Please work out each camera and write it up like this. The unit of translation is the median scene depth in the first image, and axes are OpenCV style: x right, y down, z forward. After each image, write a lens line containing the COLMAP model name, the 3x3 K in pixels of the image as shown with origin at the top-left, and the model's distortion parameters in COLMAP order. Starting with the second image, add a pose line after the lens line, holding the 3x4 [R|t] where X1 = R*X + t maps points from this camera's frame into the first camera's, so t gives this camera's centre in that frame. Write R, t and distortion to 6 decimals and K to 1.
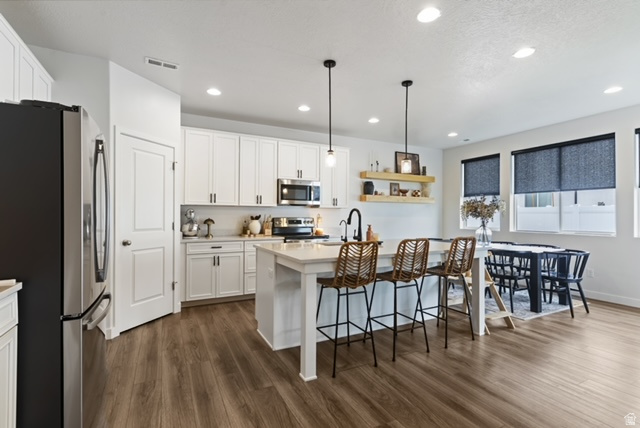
lens RADIAL K [[309.5, 0, 320.8], [0, 309.5, 212.3], [0, 0, 1]] dist [0.008860, -0.000643]
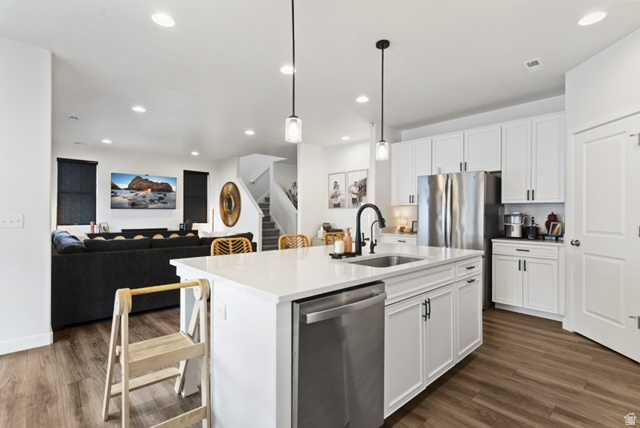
lens RADIAL K [[309.5, 0, 324.4], [0, 309.5, 216.0], [0, 0, 1]] dist [0.008860, -0.000643]
pose [[-0.960718, -0.003999, -0.277498, 0.259473], [-0.001557, 0.999958, -0.009019, 0.013462], [0.277522, -0.008233, -0.960684, 1.075831]]
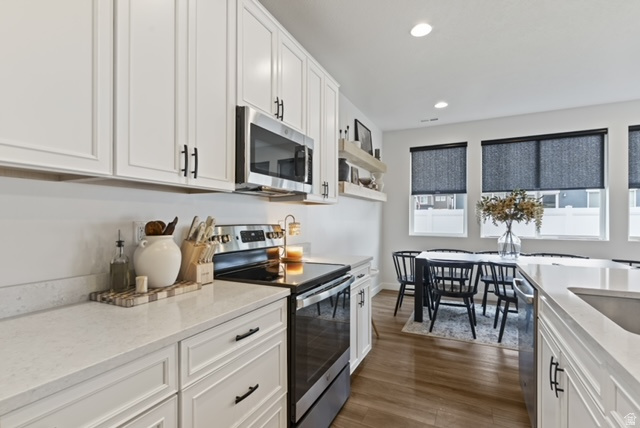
lens RADIAL K [[309.5, 0, 317.1], [0, 309.5, 218.4], [0, 0, 1]] dist [0.008860, -0.000643]
pose [[0.803367, -0.001700, 0.595482, -0.253181], [-0.004652, 0.999947, 0.009130, 0.005370], [-0.595466, -0.010105, 0.803317, 0.658496]]
